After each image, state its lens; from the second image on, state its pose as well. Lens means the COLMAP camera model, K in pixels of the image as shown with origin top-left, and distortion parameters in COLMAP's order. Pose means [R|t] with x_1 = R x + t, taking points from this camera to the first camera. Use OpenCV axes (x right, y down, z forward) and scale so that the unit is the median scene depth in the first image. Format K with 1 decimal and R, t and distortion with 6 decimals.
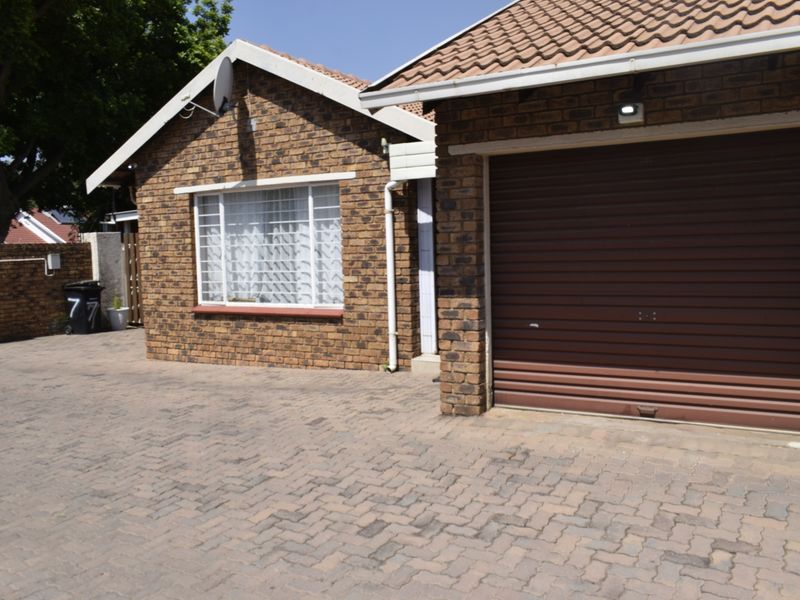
lens RADIAL K [[700.0, 0, 400.0], [0, 700.0, 300.0], [0, 0, 1]] dist [-0.011379, 0.015823]
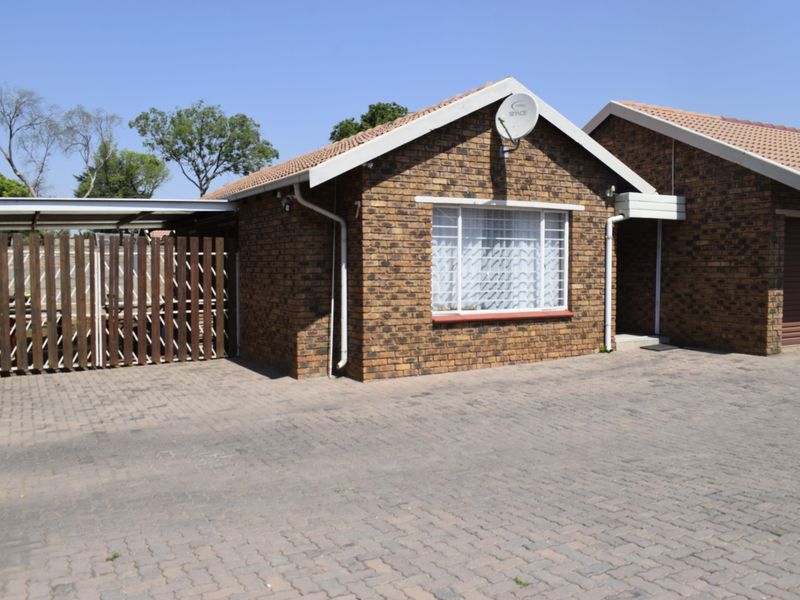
lens RADIAL K [[700.0, 0, 400.0], [0, 700.0, 300.0], [0, 0, 1]] dist [-0.011379, 0.015823]
pose [[0.505475, -0.013505, 0.862735, -1.248016], [0.055274, 0.998331, -0.016757, -0.000766], [-0.861069, 0.056158, 0.505378, 0.570421]]
